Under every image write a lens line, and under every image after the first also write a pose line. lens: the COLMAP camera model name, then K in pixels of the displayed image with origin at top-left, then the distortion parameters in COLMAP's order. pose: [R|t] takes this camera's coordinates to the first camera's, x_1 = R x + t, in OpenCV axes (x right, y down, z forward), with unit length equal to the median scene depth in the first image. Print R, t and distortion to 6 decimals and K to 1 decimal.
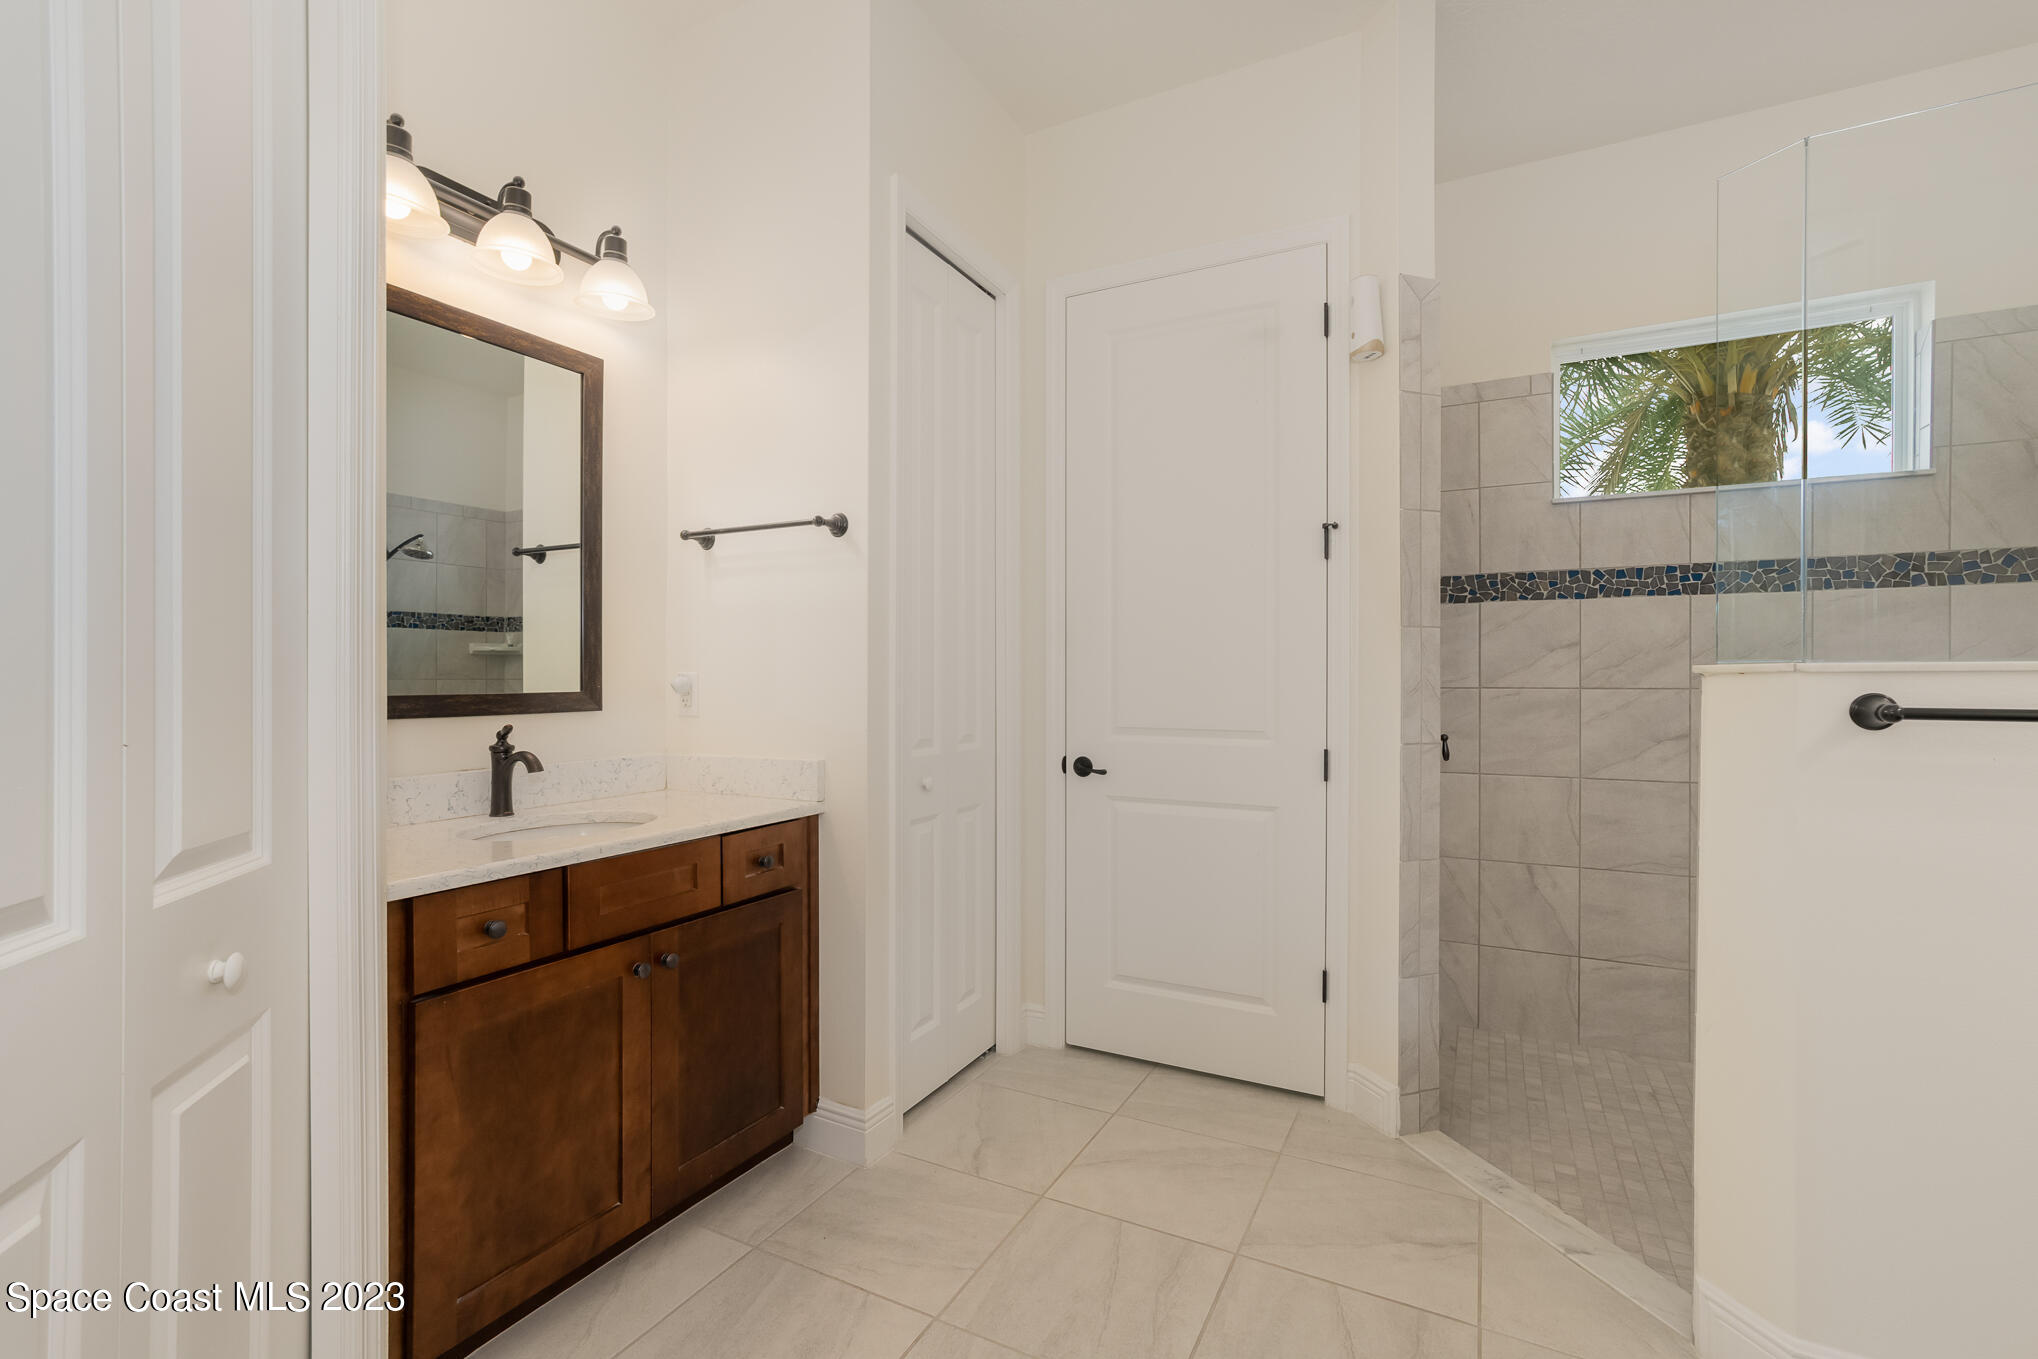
lens RADIAL K [[905.7, 0, 1019.9], [0, 905.7, 676.9], [0, 0, 1]] dist [-0.003299, 0.000594]
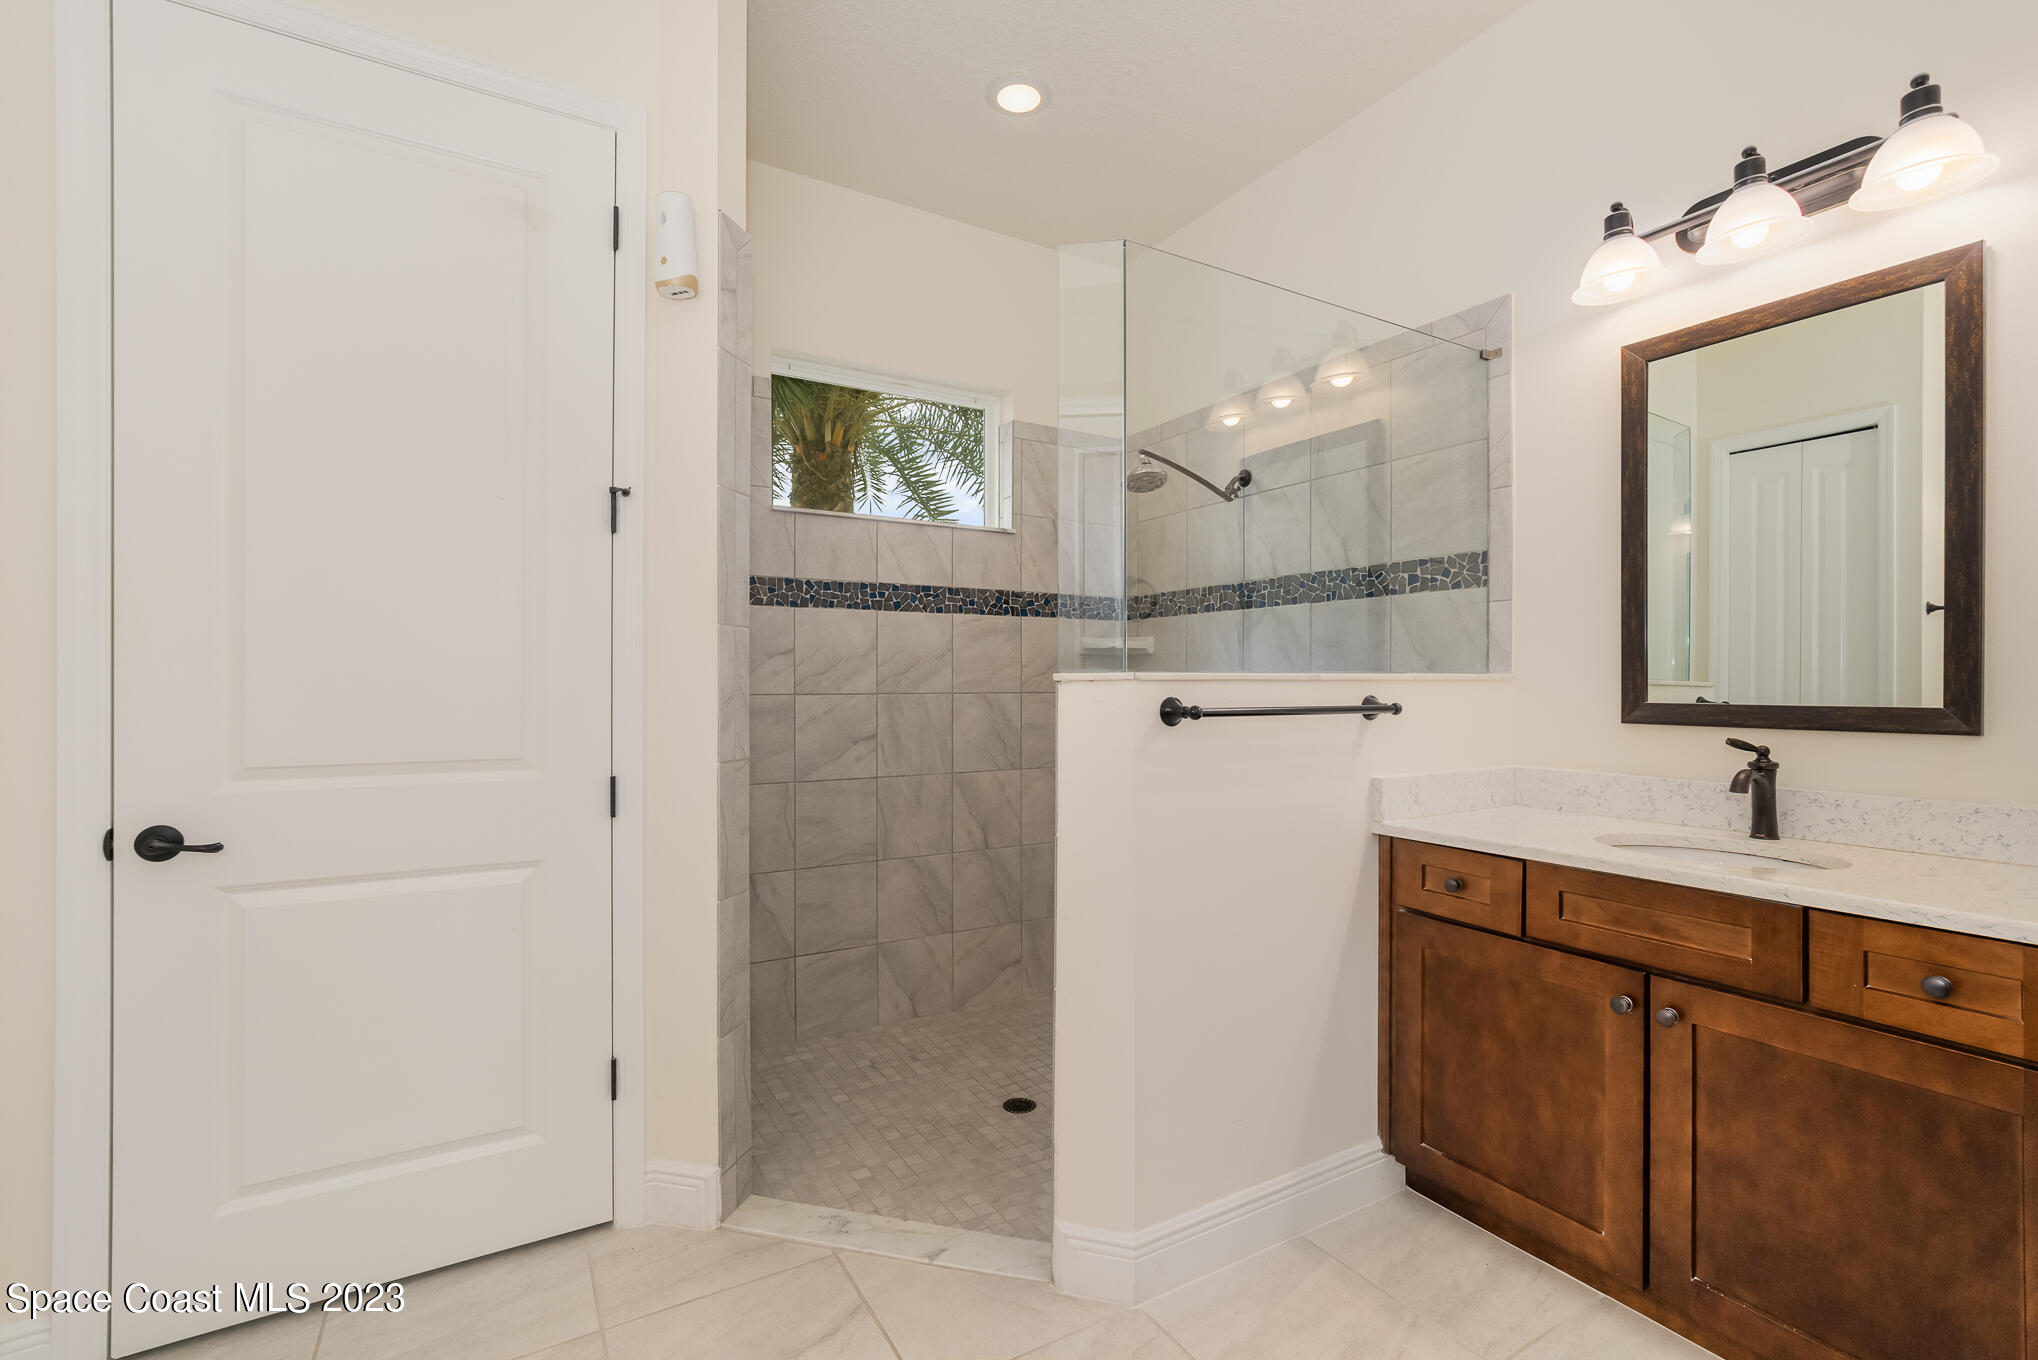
lens RADIAL K [[905.7, 0, 1029.6], [0, 905.7, 683.7], [0, 0, 1]] dist [-0.003299, 0.000594]
pose [[0.526555, 0.000022, 0.850141, -0.129054], [-0.000786, 1.000000, 0.000461, -0.000168], [-0.850141, -0.000911, 0.526555, 0.264587]]
